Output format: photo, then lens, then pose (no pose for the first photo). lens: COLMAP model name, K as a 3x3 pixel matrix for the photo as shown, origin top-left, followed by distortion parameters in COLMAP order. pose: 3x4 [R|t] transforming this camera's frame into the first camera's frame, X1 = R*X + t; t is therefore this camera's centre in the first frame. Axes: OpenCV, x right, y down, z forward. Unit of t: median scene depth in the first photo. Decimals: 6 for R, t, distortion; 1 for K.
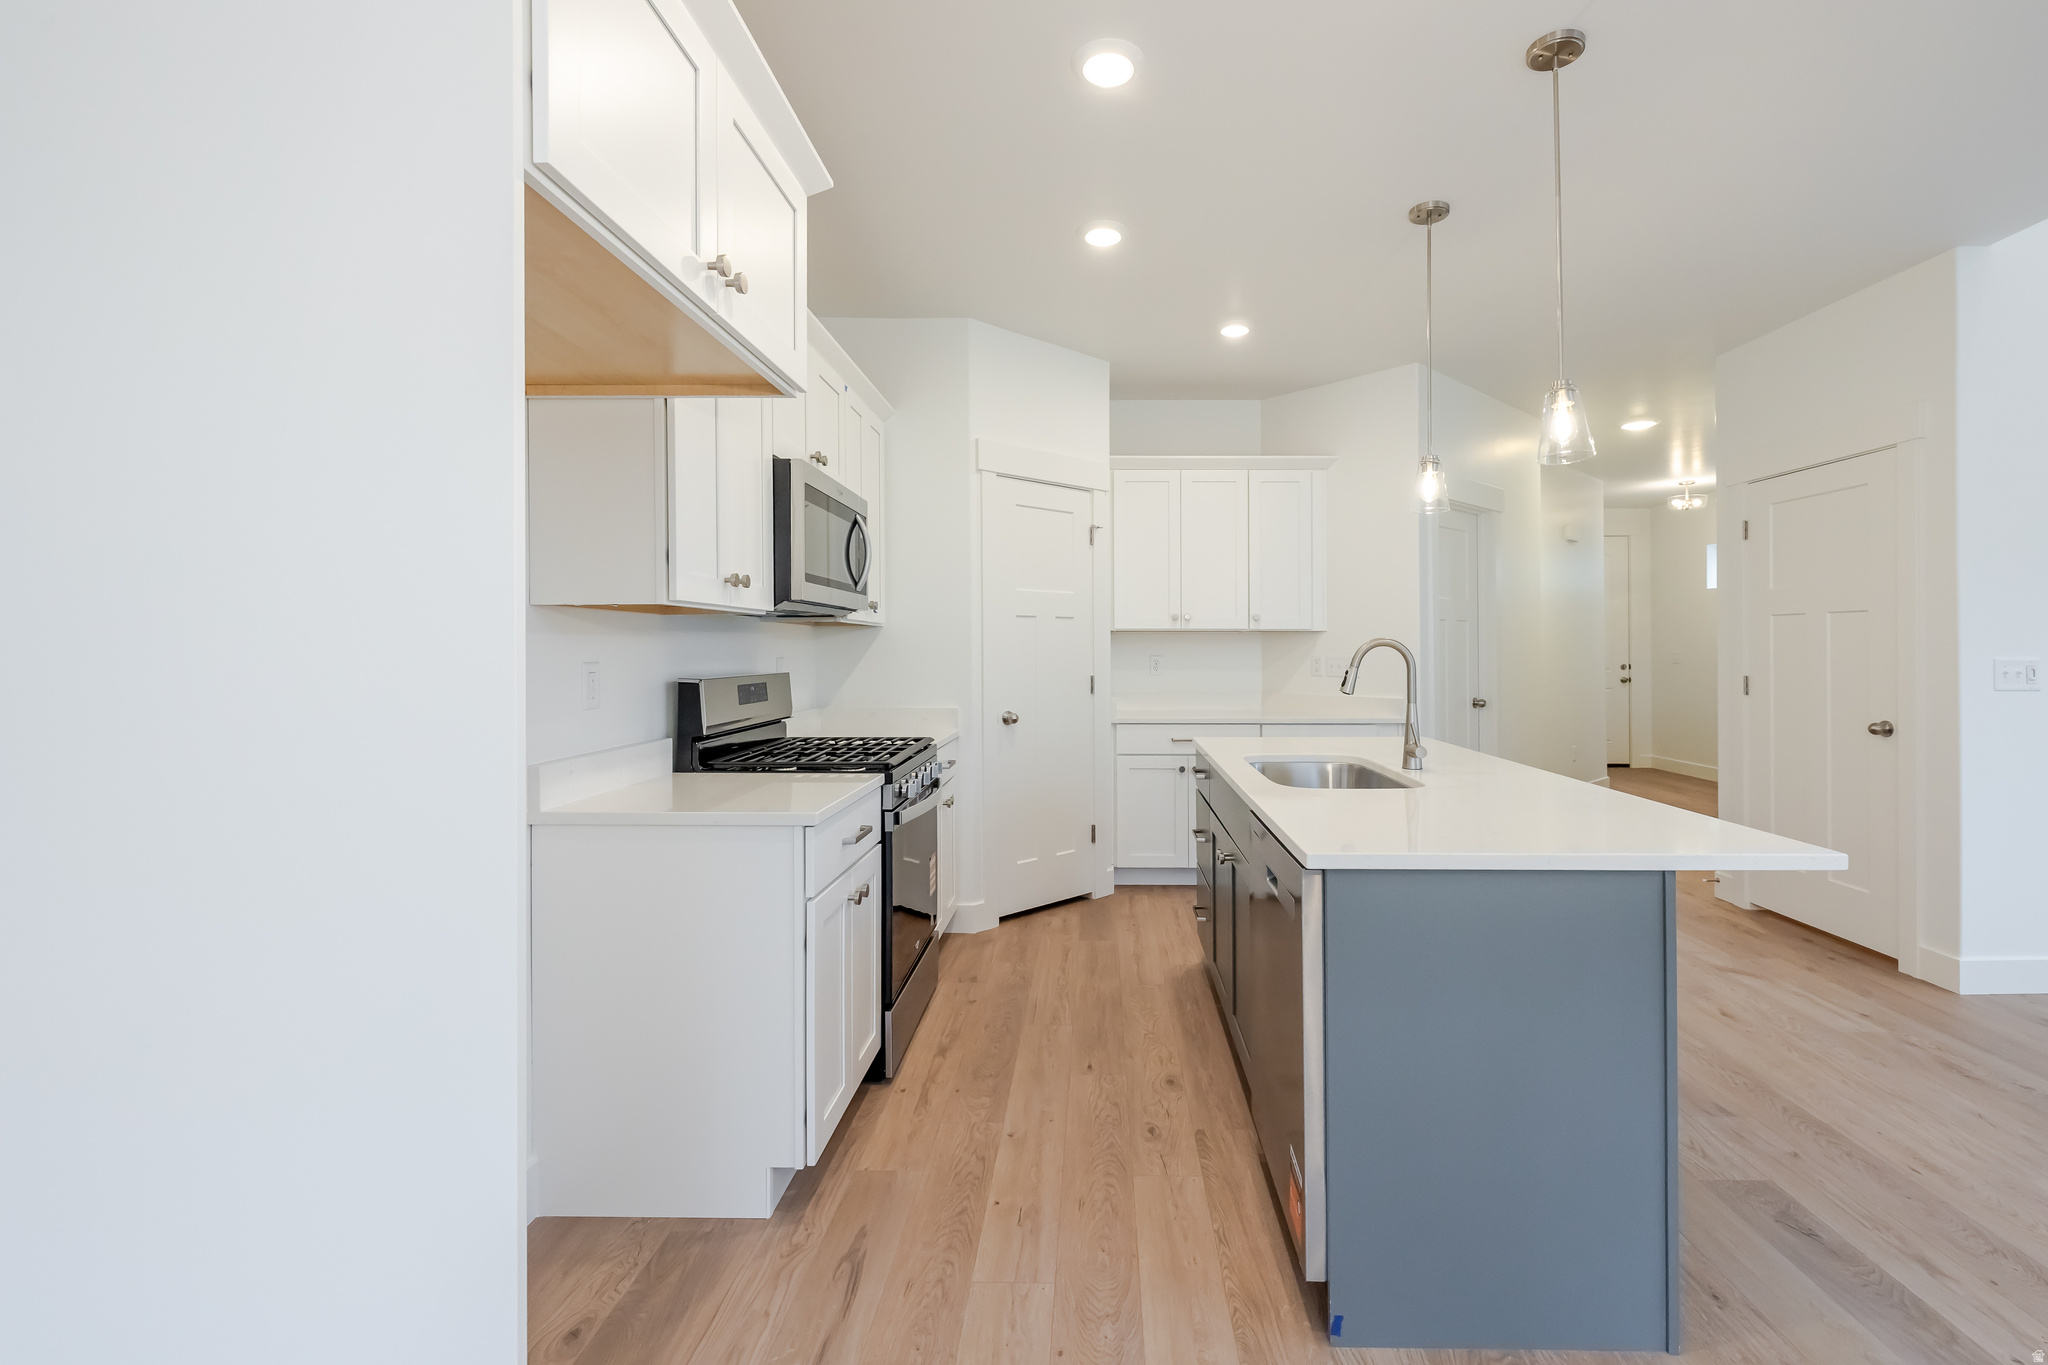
lens RADIAL K [[891.7, 0, 1315.7], [0, 891.7, 617.6], [0, 0, 1]] dist [-0.000936, 0.000131]
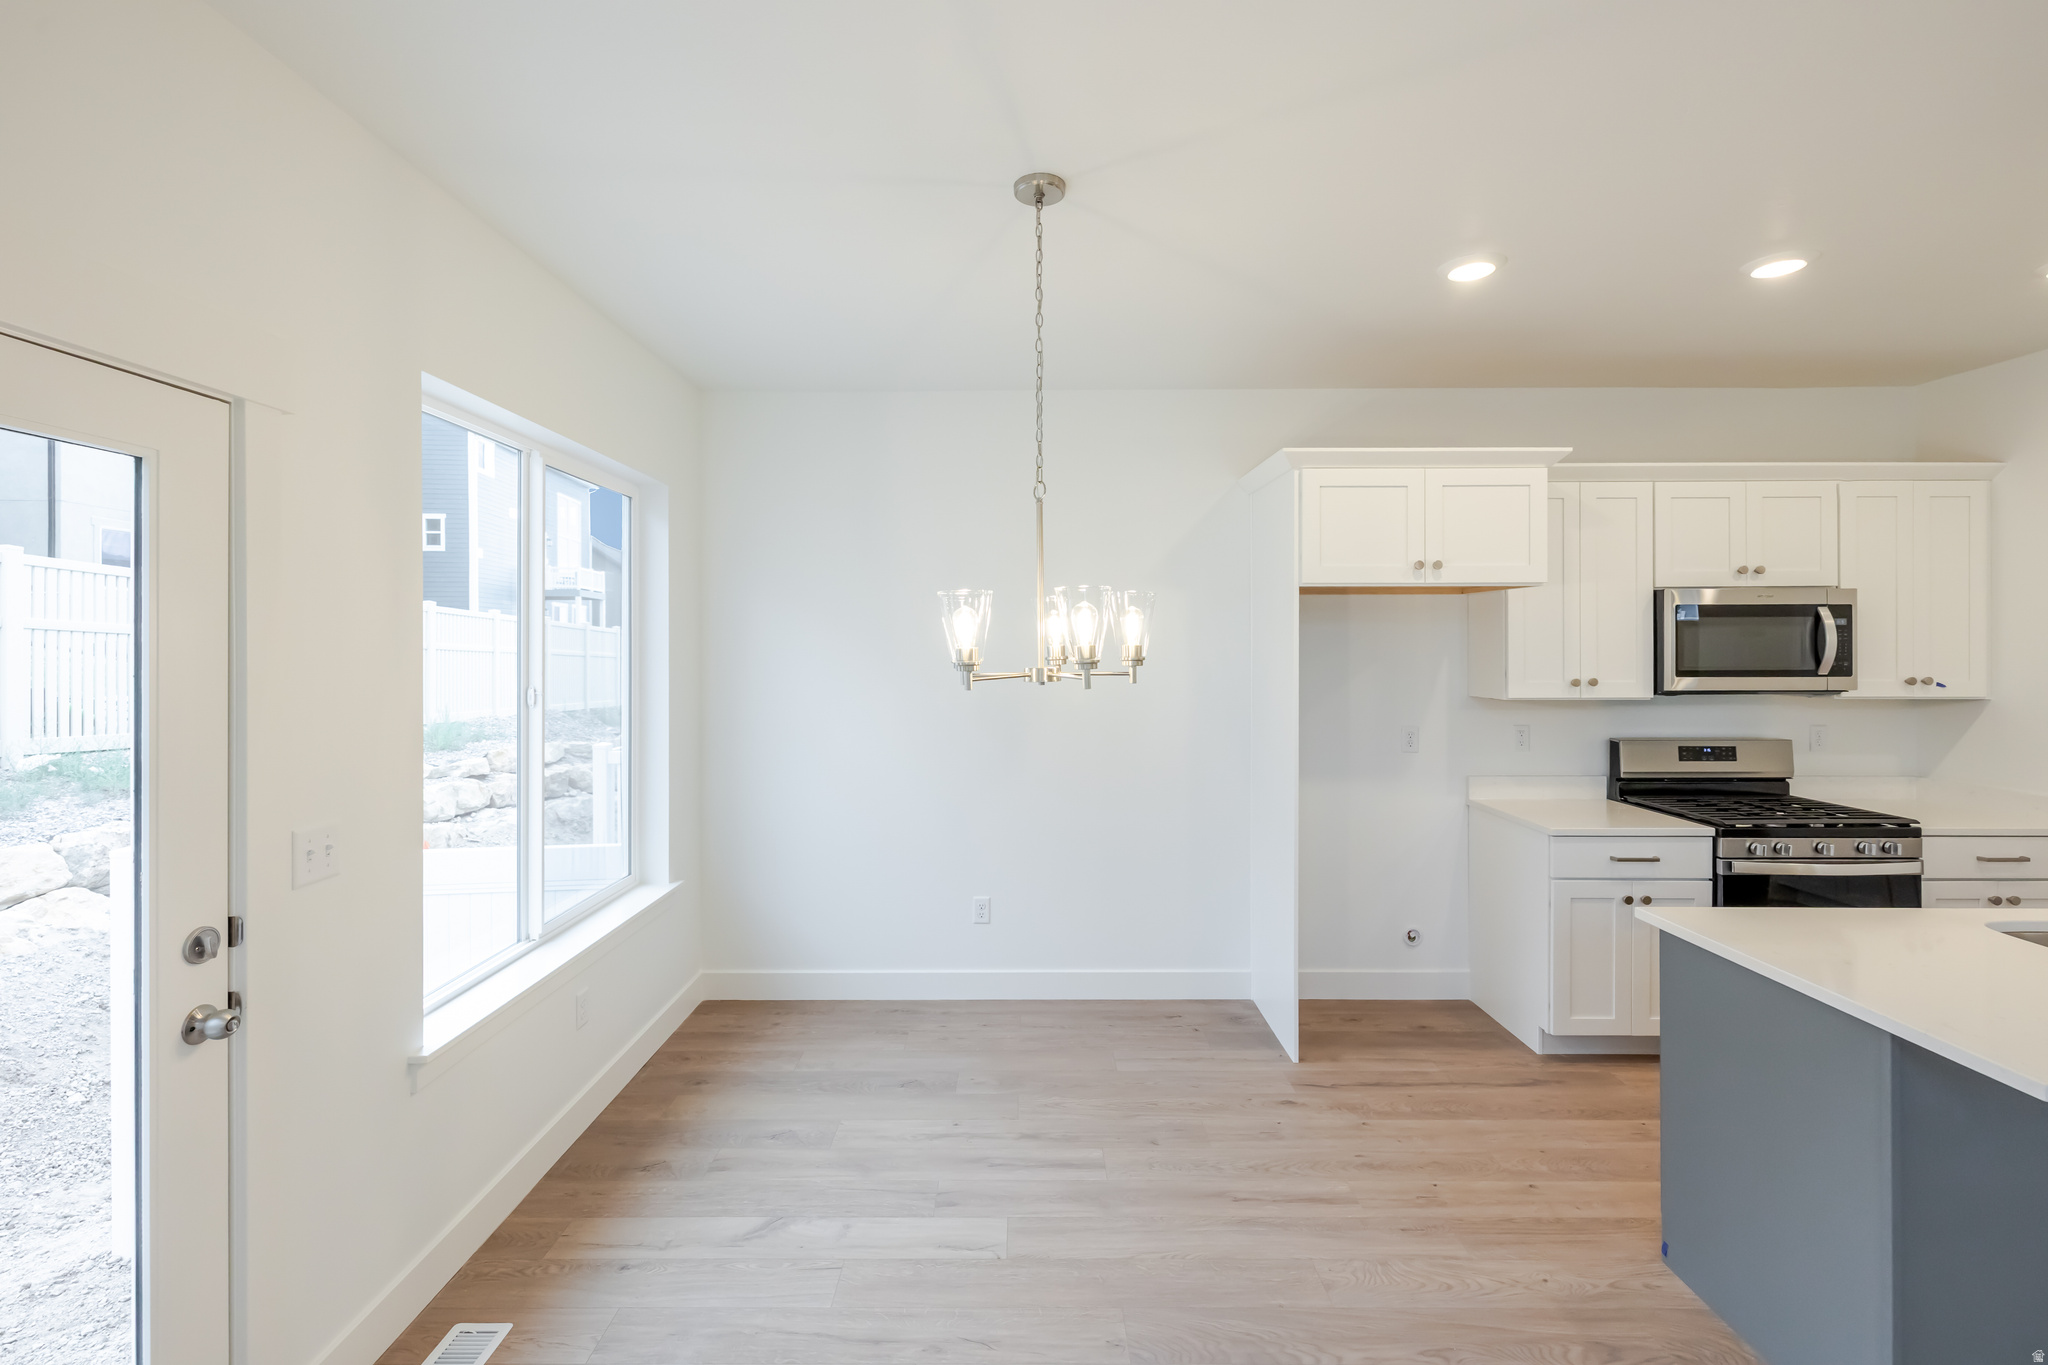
lens RADIAL K [[885.0, 0, 1041.5], [0, 885.0, 654.9], [0, 0, 1]] dist [0.000358, 0.000394]
pose [[0.033545, 0.014003, -0.999339, 0.503770], [0.000990, 0.999901, 0.014045, -0.063209], [0.999437, -0.001461, 0.033528, -0.014768]]
